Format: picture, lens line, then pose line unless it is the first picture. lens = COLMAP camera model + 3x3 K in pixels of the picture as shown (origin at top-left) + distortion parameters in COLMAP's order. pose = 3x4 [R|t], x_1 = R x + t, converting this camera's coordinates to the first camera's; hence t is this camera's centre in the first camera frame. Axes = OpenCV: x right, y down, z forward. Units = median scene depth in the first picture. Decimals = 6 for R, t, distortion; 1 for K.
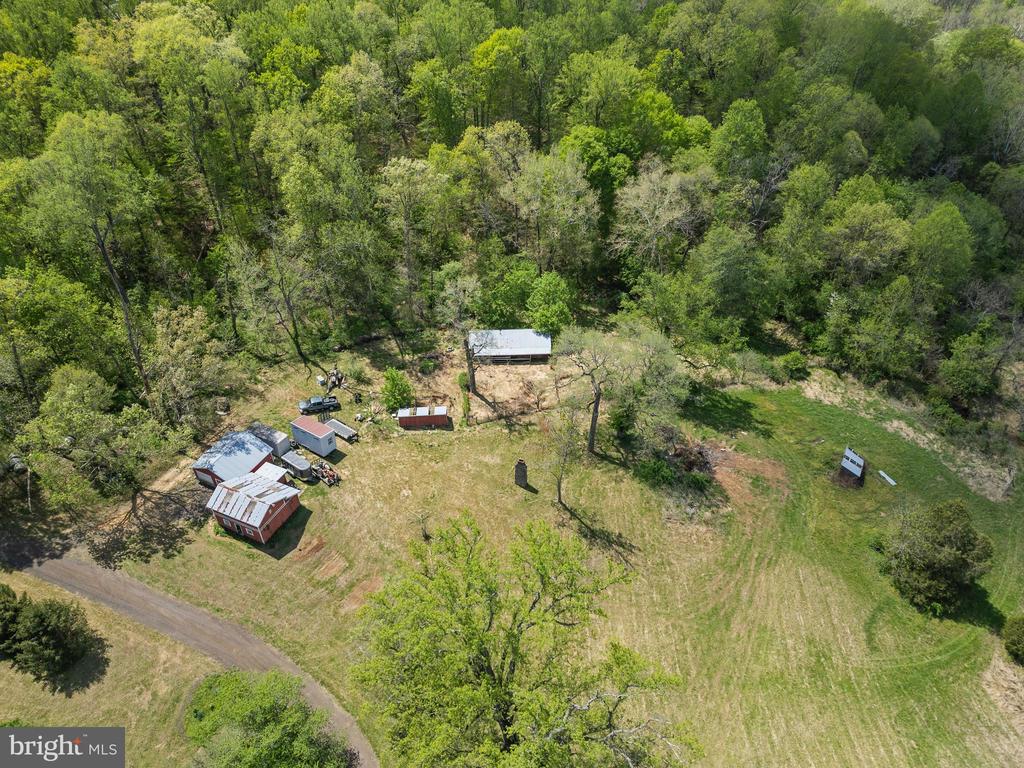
lens RADIAL K [[716.0, 0, 508.4], [0, 716.0, 383.7], [0, 0, 1]] dist [0.077981, -0.078846]
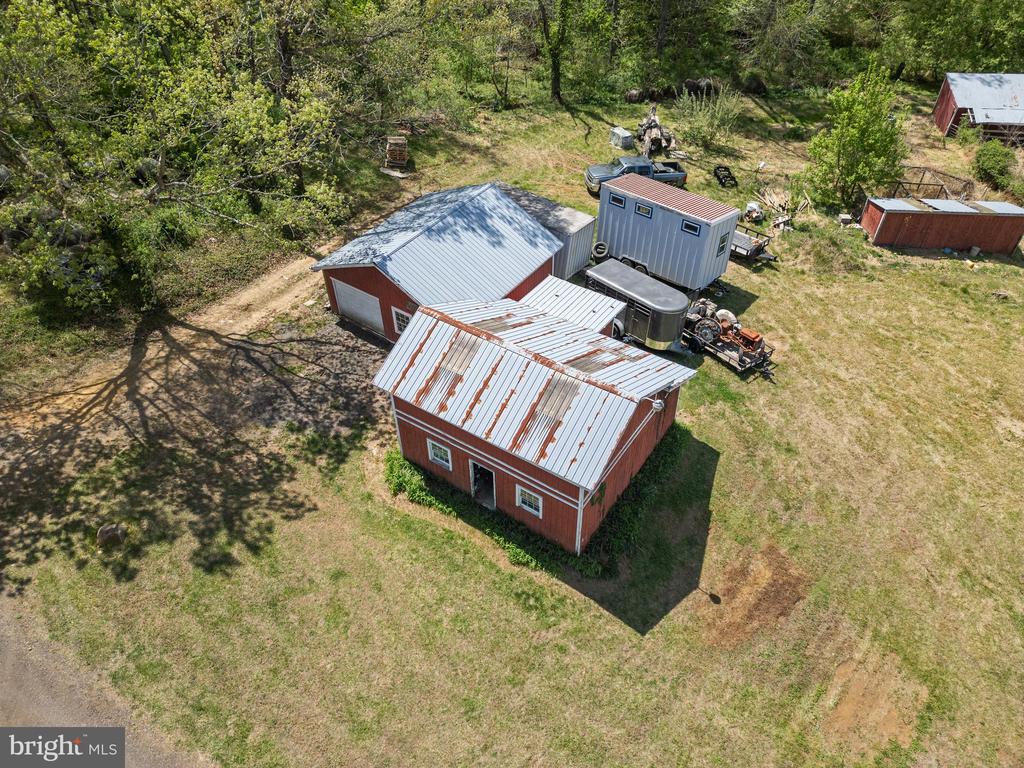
lens RADIAL K [[716.0, 0, 513.9], [0, 716.0, 385.3], [0, 0, 1]] dist [0.077981, -0.078846]
pose [[0.987784, 0.103143, -0.116806, -0.322762], [-0.096111, 0.993290, 0.064328, 0.142531], [0.122657, -0.052315, 0.991069, 0.721348]]
